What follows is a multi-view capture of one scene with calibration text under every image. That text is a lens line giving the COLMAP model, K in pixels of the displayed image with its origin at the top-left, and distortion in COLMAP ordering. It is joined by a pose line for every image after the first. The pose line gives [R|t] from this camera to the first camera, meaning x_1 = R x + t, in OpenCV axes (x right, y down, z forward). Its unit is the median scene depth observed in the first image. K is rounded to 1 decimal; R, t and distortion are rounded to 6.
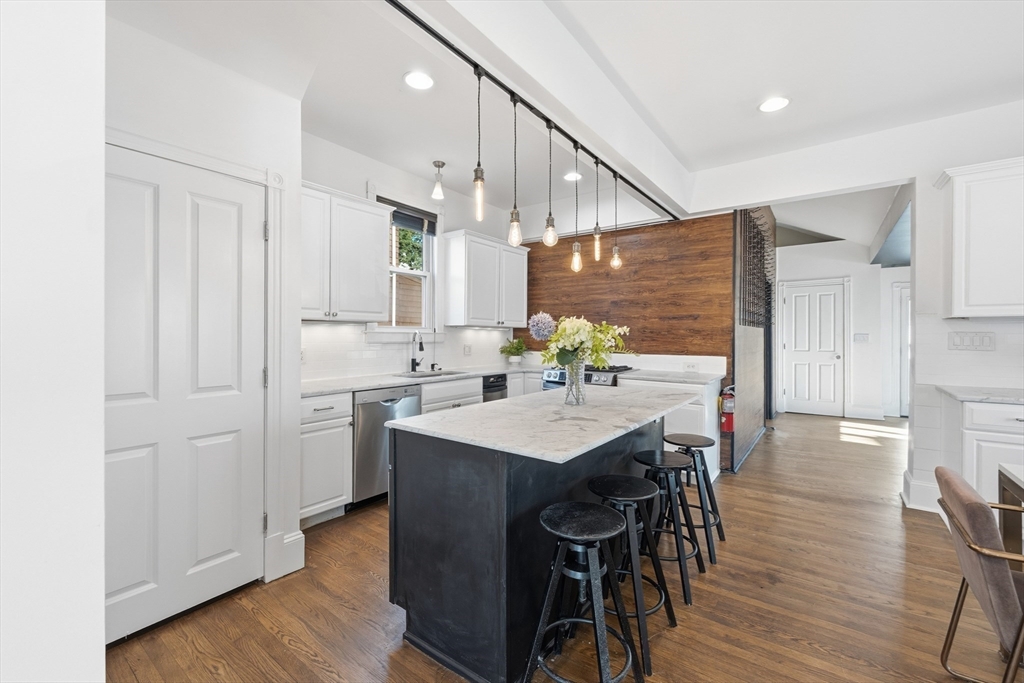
lens RADIAL K [[417.5, 0, 515.1], [0, 417.5, 339.9], [0, 0, 1]] dist [0.001145, 0.000019]
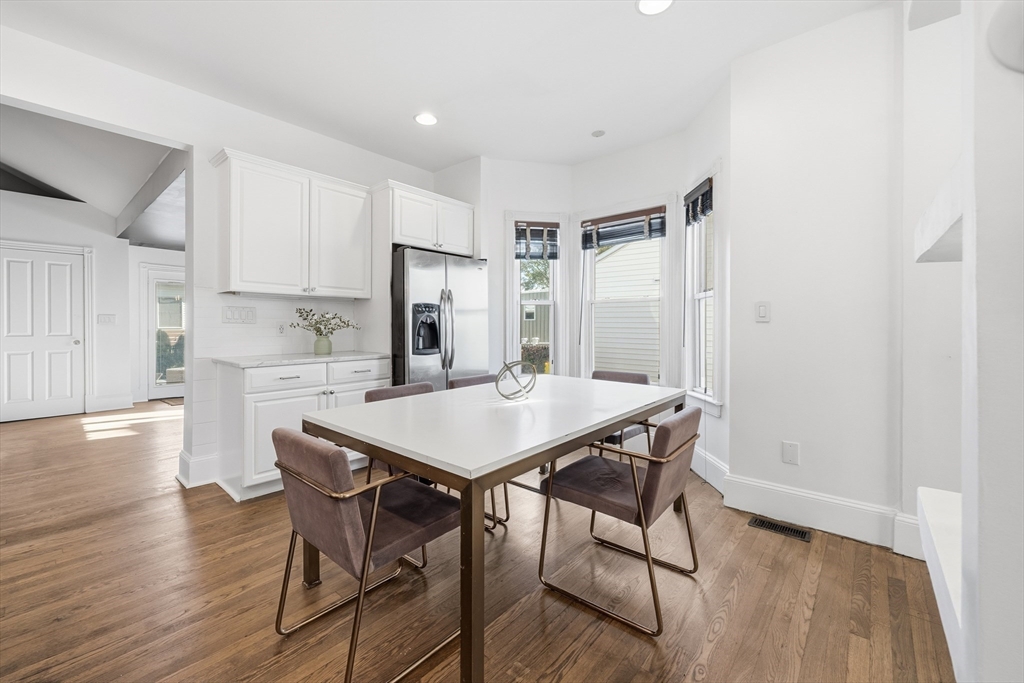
lens RADIAL K [[417.5, 0, 508.2], [0, 417.5, 326.8], [0, 0, 1]] dist [0.001145, 0.000019]
pose [[0.084409, -0.001524, 0.996430, 0.035680], [0.004787, 0.999988, 0.001124, 0.024438], [-0.996420, 0.004675, 0.084415, 0.134616]]
